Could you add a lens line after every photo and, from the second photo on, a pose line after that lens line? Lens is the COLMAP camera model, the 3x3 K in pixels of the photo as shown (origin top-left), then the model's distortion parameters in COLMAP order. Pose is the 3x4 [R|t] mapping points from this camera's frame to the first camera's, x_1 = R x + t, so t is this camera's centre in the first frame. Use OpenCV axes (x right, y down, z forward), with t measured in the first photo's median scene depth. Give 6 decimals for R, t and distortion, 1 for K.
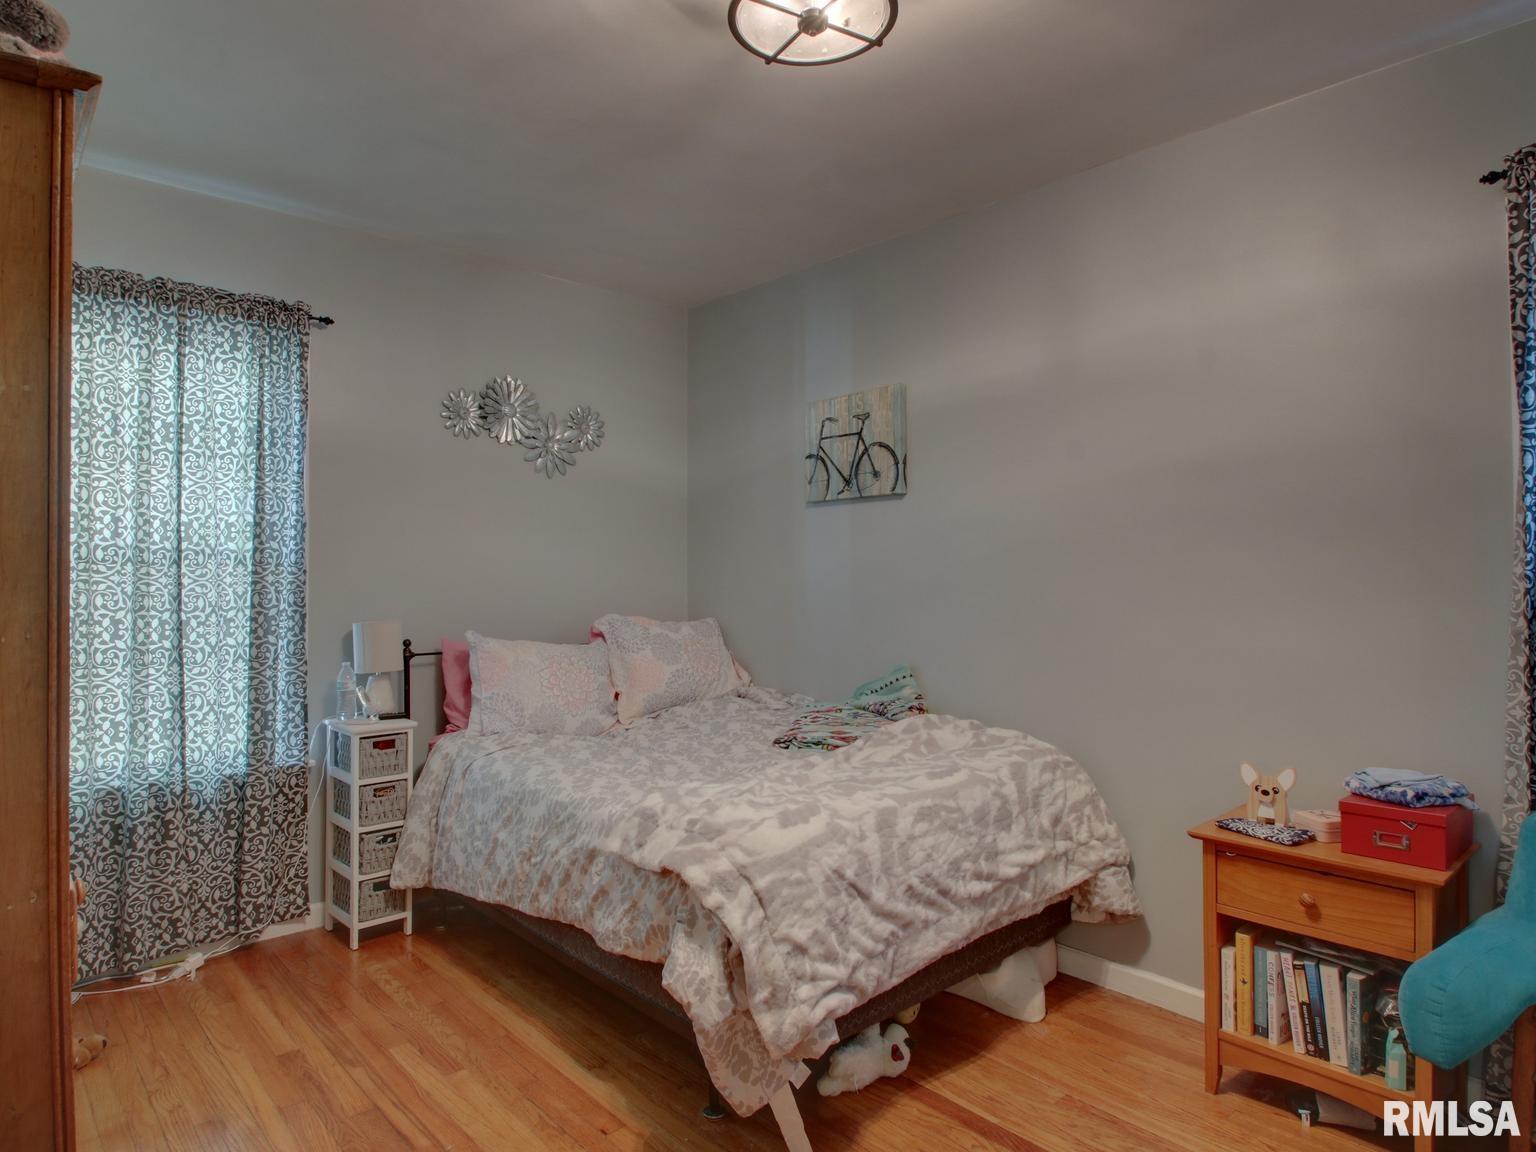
lens RADIAL K [[906.3, 0, 786.2], [0, 906.3, 558.7], [0, 0, 1]] dist [-0.006333, -0.007893]
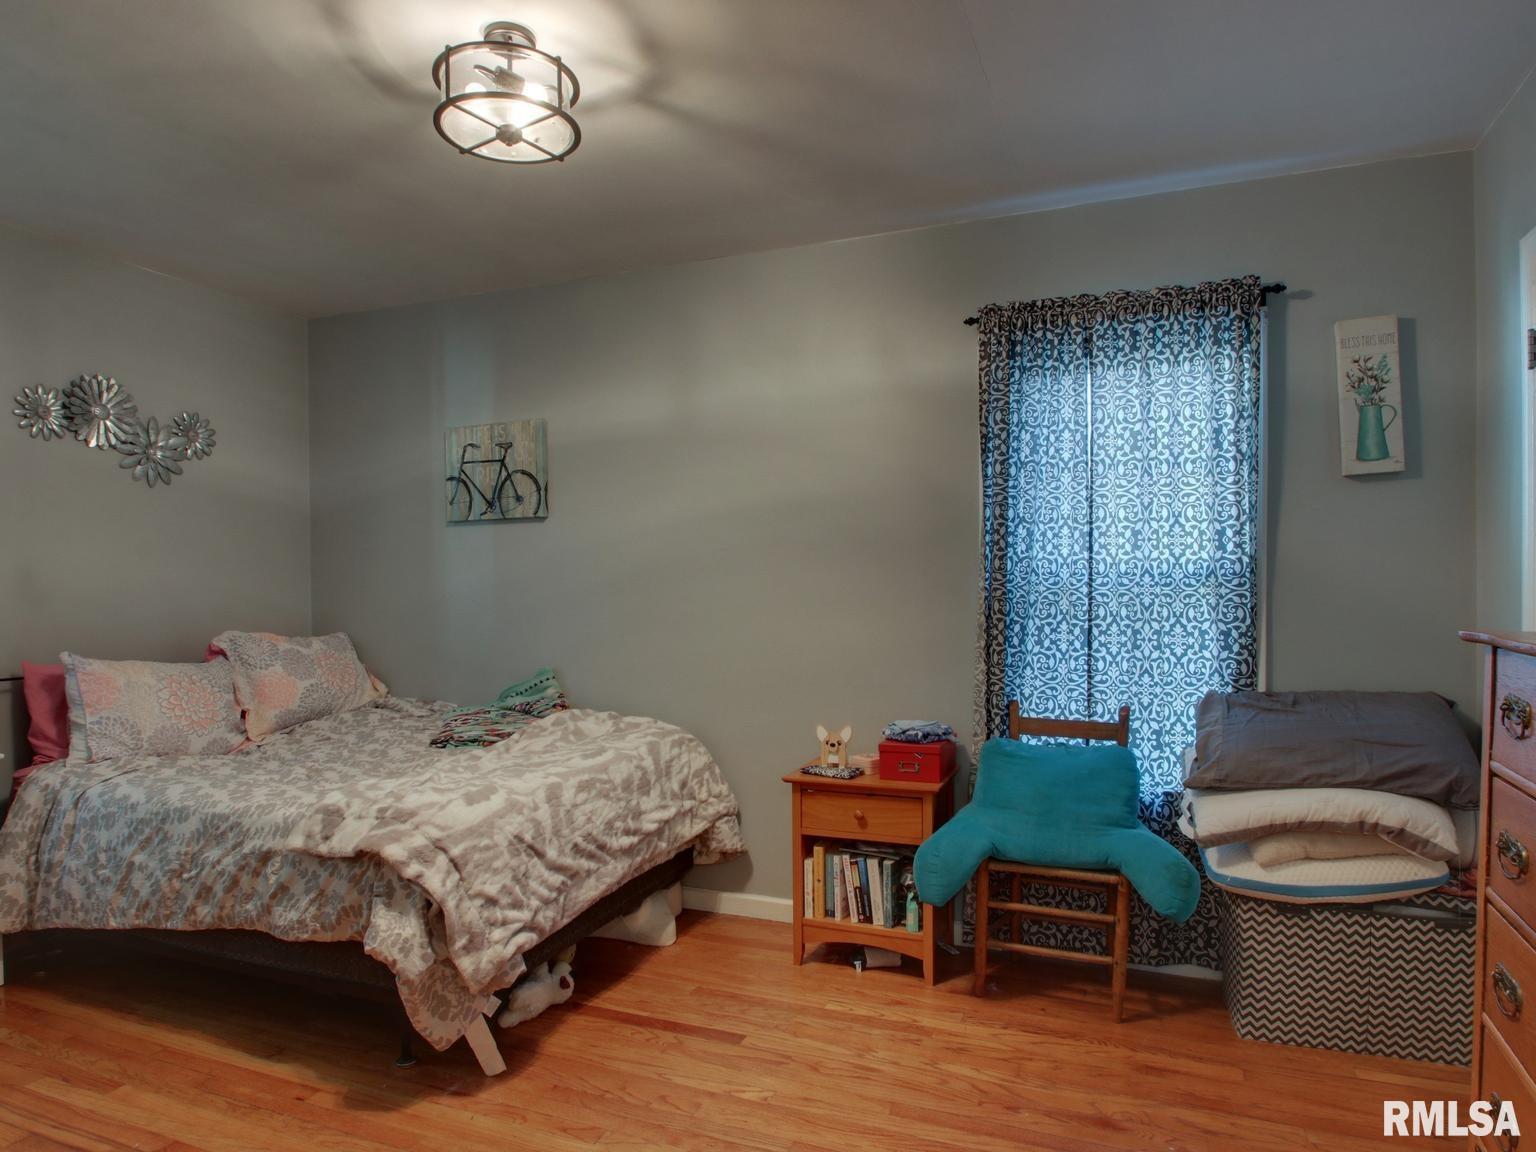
lens RADIAL K [[906.3, 0, 770.2], [0, 906.3, 584.9], [0, 0, 1]] dist [-0.006333, -0.007893]
pose [[0.908241, -0.002398, 0.418442, -0.117082], [-0.003312, 0.999911, 0.012918, -0.004008], [-0.418435, -0.013118, 0.908152, -0.186862]]
